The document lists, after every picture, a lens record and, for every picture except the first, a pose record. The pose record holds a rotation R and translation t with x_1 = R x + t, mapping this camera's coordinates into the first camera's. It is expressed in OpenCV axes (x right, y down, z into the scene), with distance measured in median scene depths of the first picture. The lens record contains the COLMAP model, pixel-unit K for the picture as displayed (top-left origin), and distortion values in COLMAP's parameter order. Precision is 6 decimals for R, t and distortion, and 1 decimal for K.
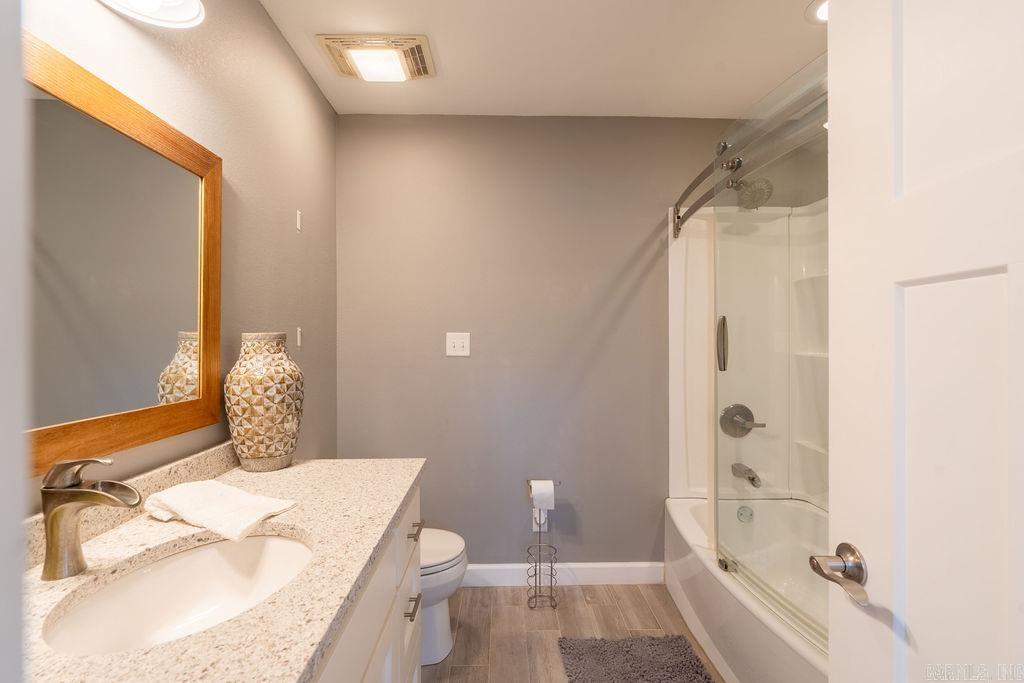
lens RADIAL K [[462.3, 0, 510.7], [0, 462.3, 339.3], [0, 0, 1]] dist [-0.002920, -0.000012]
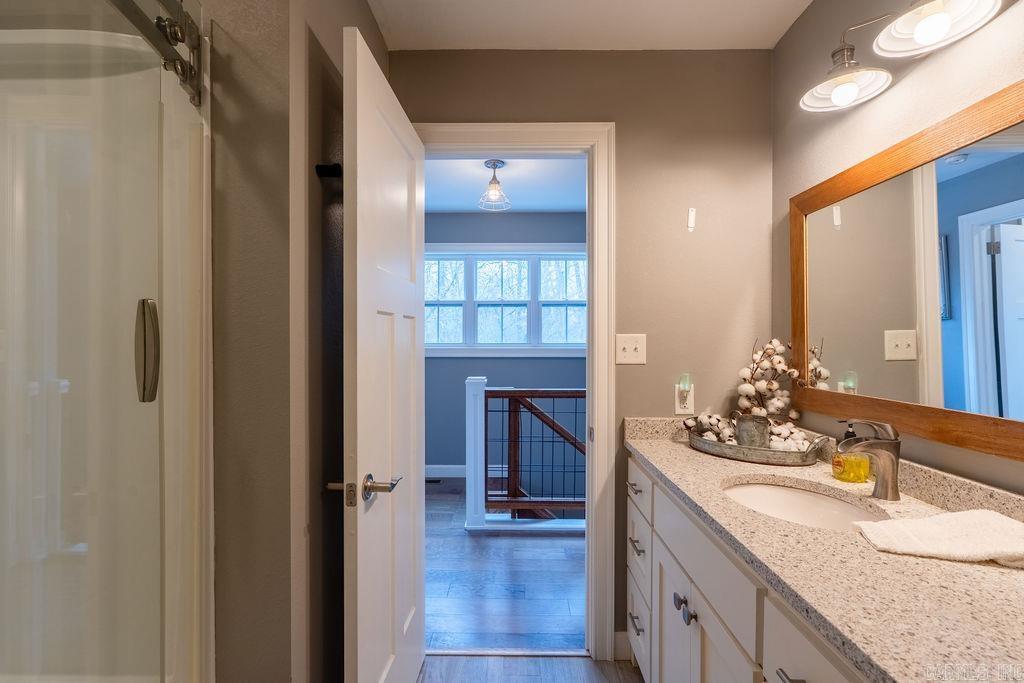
lens RADIAL K [[462.3, 0, 510.7], [0, 462.3, 339.3], [0, 0, 1]] dist [-0.002920, -0.000012]
pose [[-0.999518, 0.001985, 0.030967, 0.172227], [0.001973, 0.999998, -0.000411, -0.011560], [-0.030968, -0.000350, -0.999520, 2.061351]]
